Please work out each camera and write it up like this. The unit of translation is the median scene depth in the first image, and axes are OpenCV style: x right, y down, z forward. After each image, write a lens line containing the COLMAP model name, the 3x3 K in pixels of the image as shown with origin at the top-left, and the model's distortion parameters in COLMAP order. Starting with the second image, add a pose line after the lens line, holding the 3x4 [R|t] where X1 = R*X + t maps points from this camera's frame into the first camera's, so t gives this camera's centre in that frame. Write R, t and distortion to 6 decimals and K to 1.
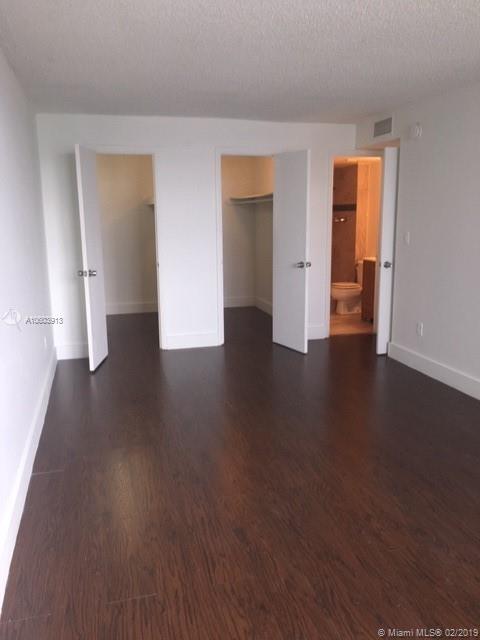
lens RADIAL K [[542.1, 0, 240.1], [0, 542.1, 321.4], [0, 0, 1]] dist [0.035001, -0.049006]
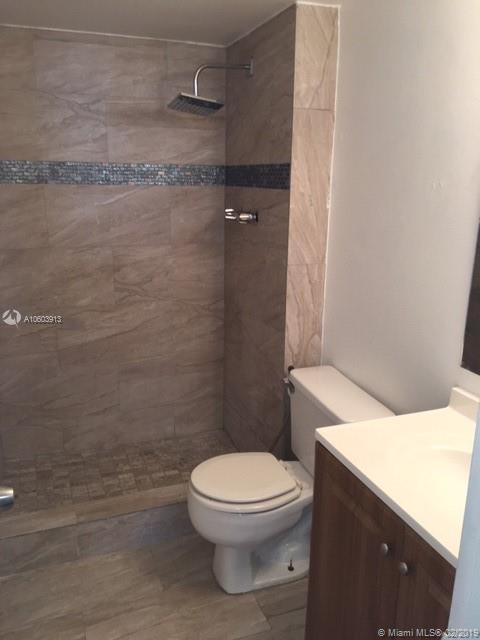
lens RADIAL K [[542.1, 0, 240.1], [0, 542.1, 319.4], [0, 0, 1]] dist [0.035001, -0.049006]
pose [[0.994293, -0.004882, 0.106574, 0.159503], [-0.002745, 0.997452, 0.071294, -0.157442], [-0.106650, -0.071179, 0.991746, 0.726379]]
